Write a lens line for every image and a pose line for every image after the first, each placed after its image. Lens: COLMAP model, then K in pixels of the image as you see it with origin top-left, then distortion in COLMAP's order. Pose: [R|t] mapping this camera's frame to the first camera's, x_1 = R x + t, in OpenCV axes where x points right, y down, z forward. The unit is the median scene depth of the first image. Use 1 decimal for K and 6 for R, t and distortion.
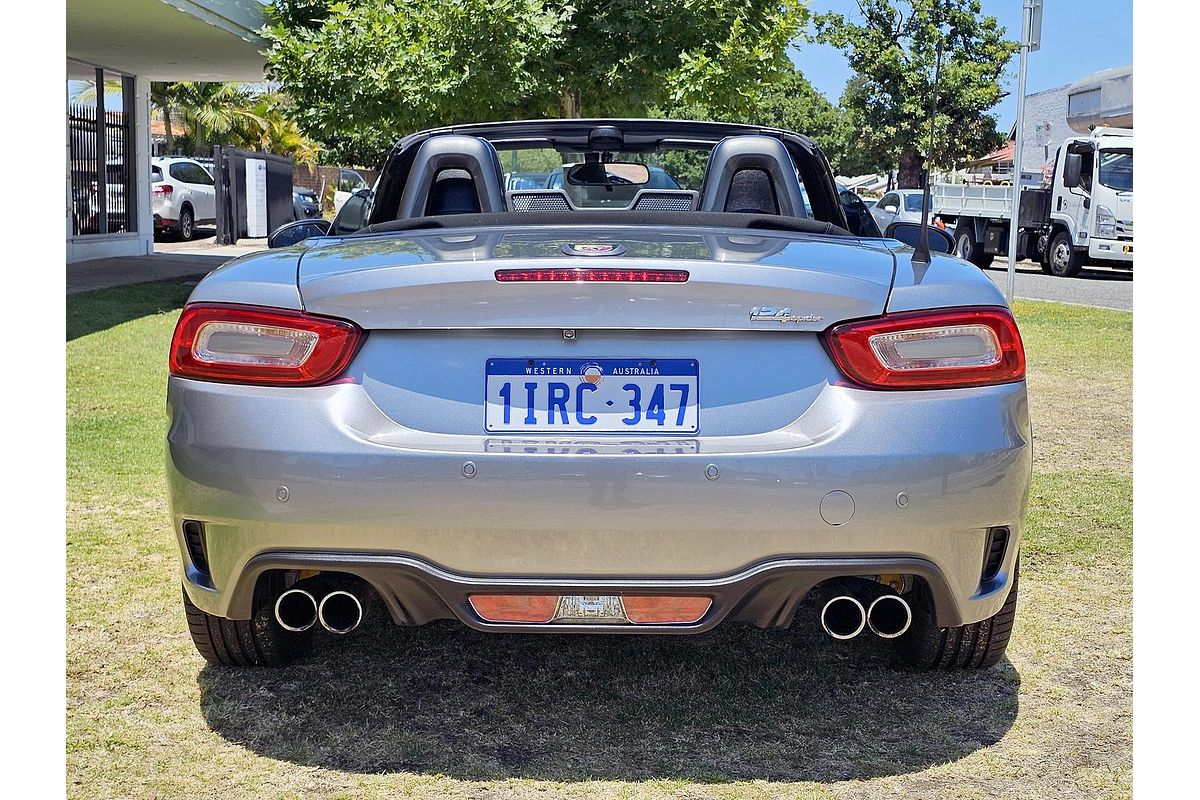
lens RADIAL K [[1623.7, 0, 609.0], [0, 1623.7, 401.3], [0, 0, 1]] dist [0.080779, 0.000000]
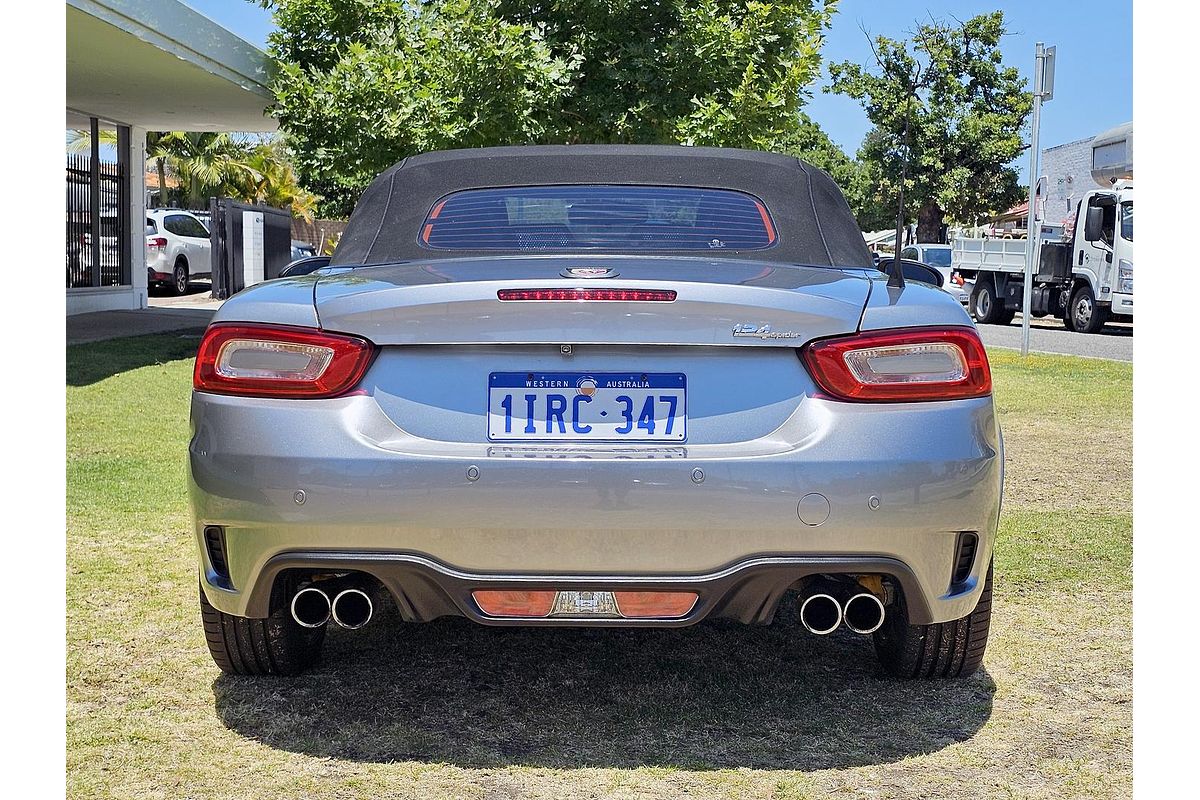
lens RADIAL K [[1693.7, 0, 621.6], [0, 1693.7, 413.8], [0, 0, 1]] dist [0.086416, 0.000000]
pose [[0.999997, 0.001558, 0.001688, 0.009474], [-0.001507, 0.999544, -0.030159, 0.031920], [-0.001735, 0.030157, 0.999544, -0.112859]]
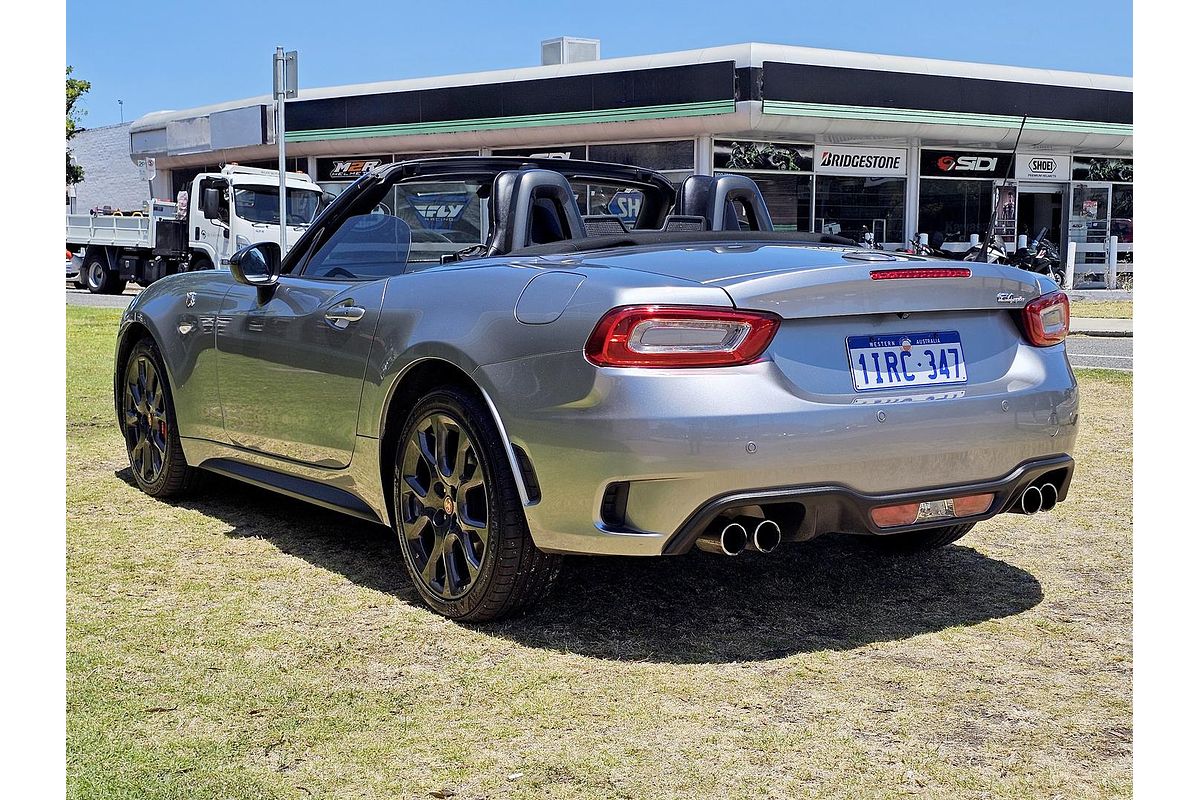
lens RADIAL K [[1505.8, 0, 625.1], [0, 1505.8, 385.6], [0, 0, 1]] dist [0.085038, 0.000000]
pose [[0.818973, -0.060697, 0.570613, -0.867200], [0.072749, 0.997349, 0.001677, -0.001354], [-0.569202, 0.040138, 0.821217, 0.065171]]
